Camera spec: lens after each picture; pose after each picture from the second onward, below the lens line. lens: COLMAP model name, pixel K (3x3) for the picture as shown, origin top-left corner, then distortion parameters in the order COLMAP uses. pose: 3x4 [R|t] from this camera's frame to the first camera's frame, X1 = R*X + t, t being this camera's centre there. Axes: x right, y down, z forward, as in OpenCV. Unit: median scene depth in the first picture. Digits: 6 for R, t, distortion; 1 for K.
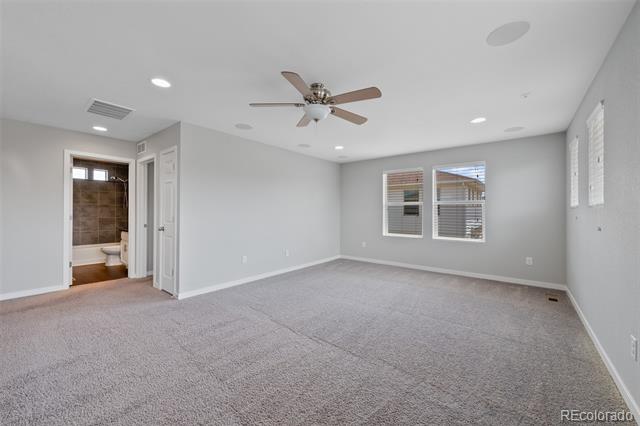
lens RADIAL K [[253.3, 0, 323.3], [0, 253.3, 210.3], [0, 0, 1]] dist [0.003451, 0.000258]
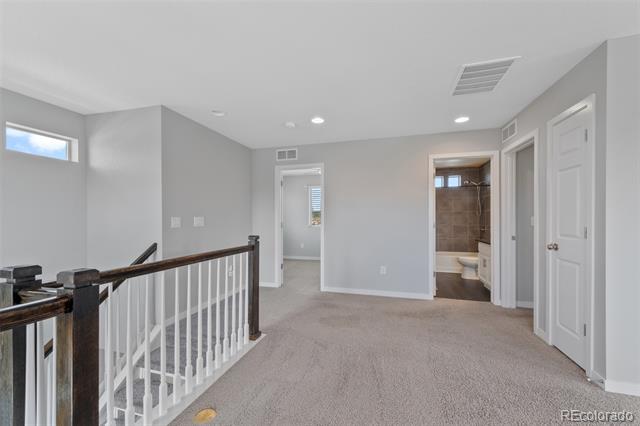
lens RADIAL K [[258.2, 0, 316.9], [0, 258.2, 219.6], [0, 0, 1]] dist [0.000396, -0.000011]
pose [[0.375456, 0.000122, -0.926840, -0.226966], [0.008961, 0.999953, 0.003762, -0.000189], [0.926797, -0.009718, 0.375437, 0.198843]]
